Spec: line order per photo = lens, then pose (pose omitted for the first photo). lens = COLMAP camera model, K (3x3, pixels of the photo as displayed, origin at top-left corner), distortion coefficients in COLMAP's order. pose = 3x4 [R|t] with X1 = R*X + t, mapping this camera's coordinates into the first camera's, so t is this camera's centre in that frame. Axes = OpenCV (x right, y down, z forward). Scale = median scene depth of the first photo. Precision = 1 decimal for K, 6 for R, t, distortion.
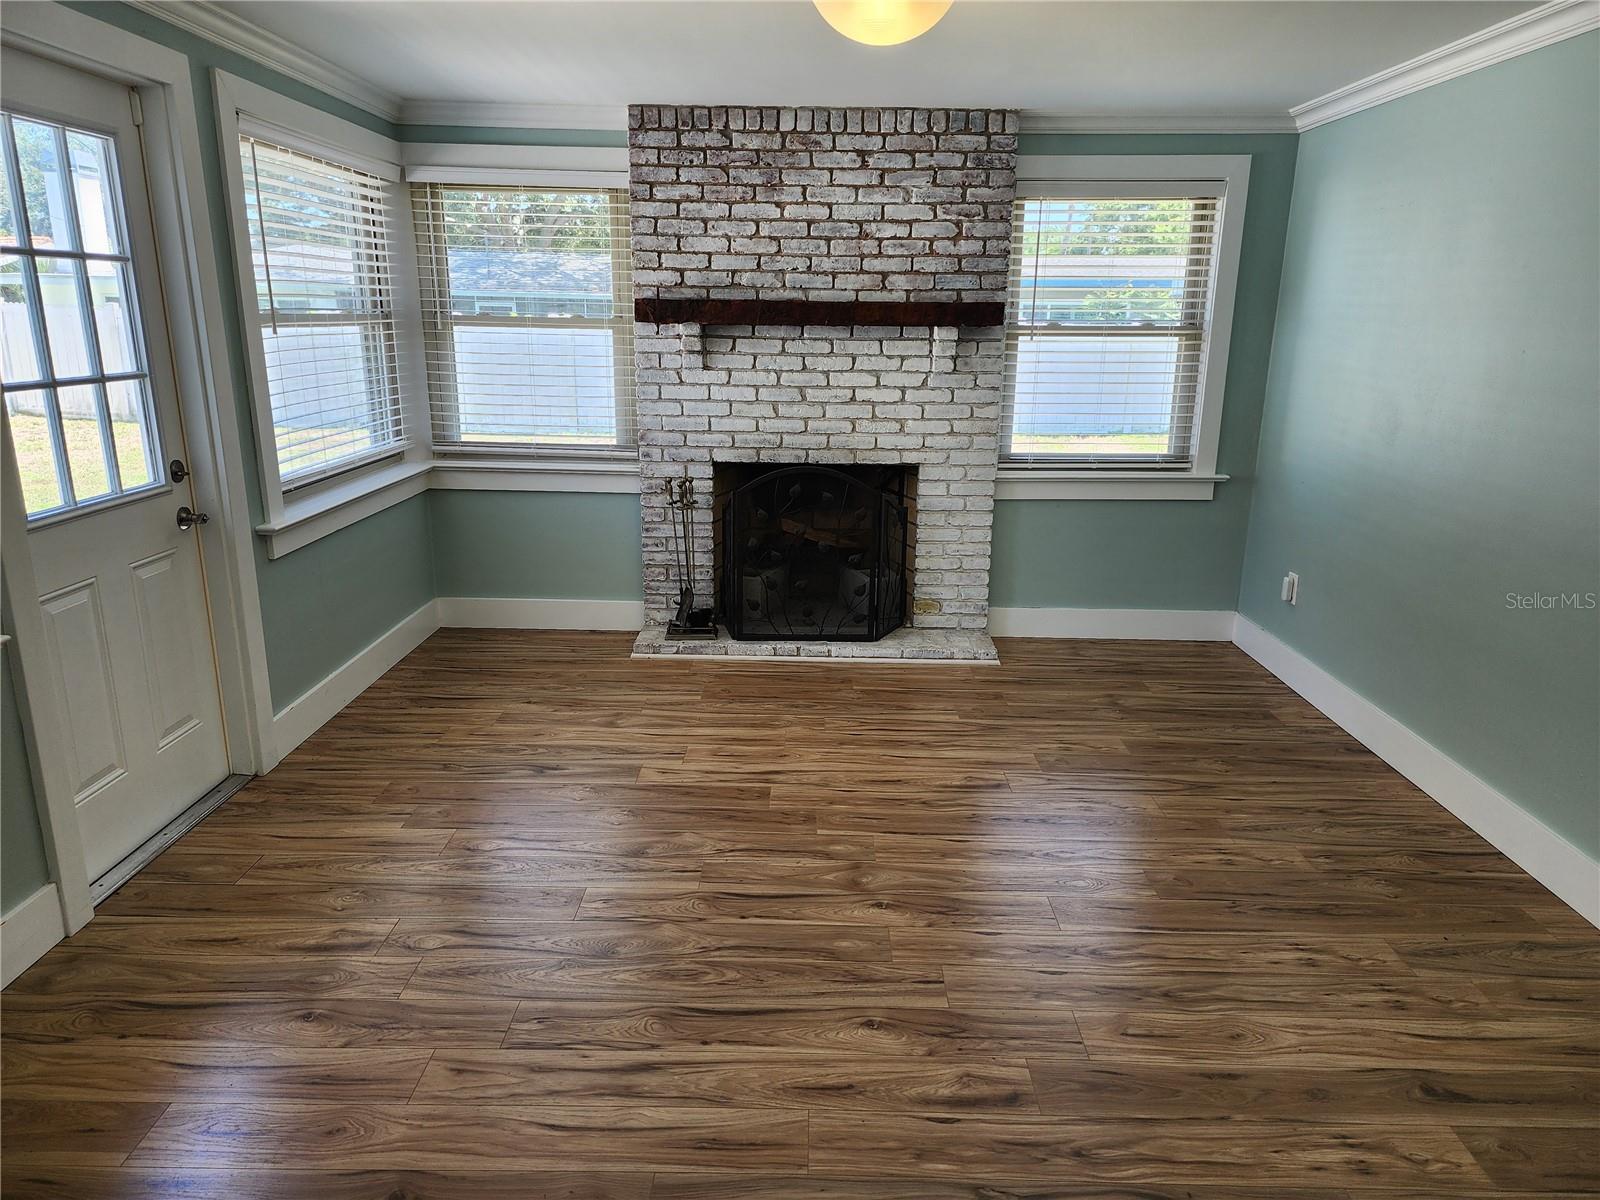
lens RADIAL K [[1080.4, 0, 791.2], [0, 1080.4, 600.7], [0, 0, 1]] dist [0.073585, -0.050668]
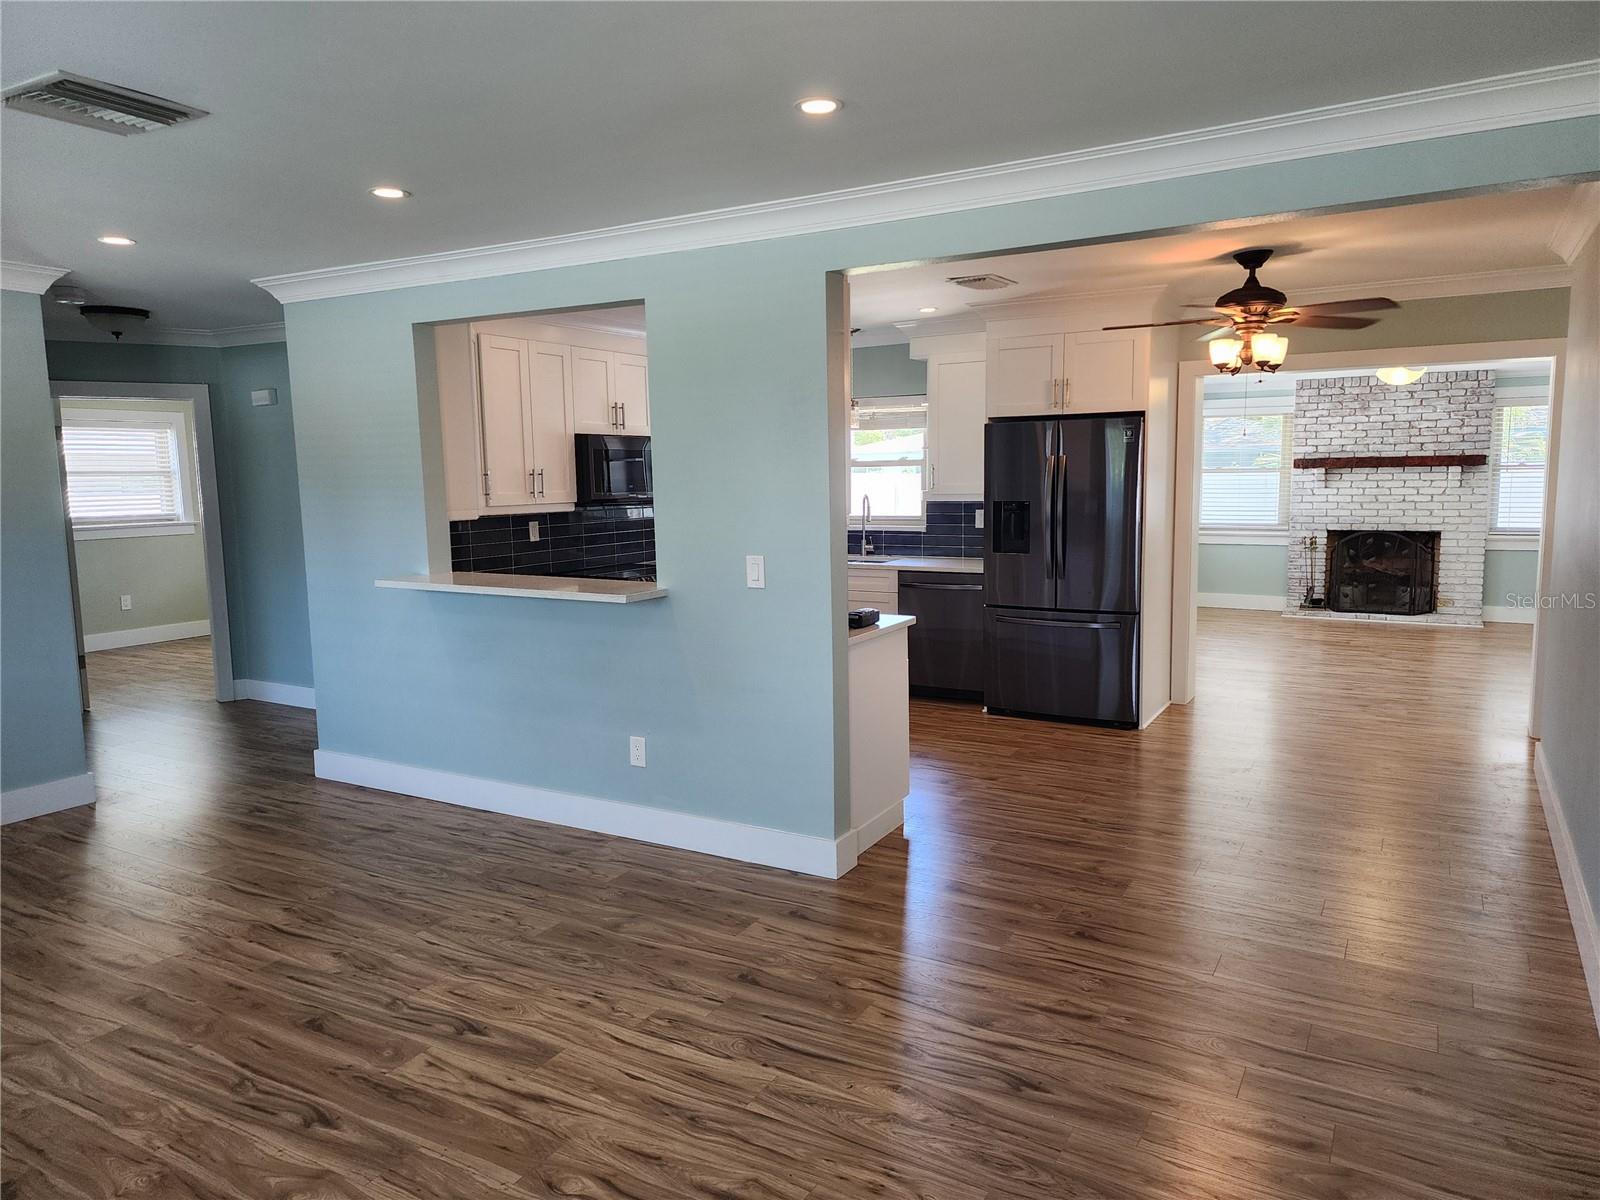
lens RADIAL K [[1080.4, 0, 791.2], [0, 1080.4, 600.7], [0, 0, 1]] dist [0.073585, -0.050668]
pose [[0.867426, 0.034950, -0.496337, 0.093432], [-0.101191, 0.989075, -0.107200, 0.365571], [0.487168, 0.143213, 0.861486, -1.432470]]
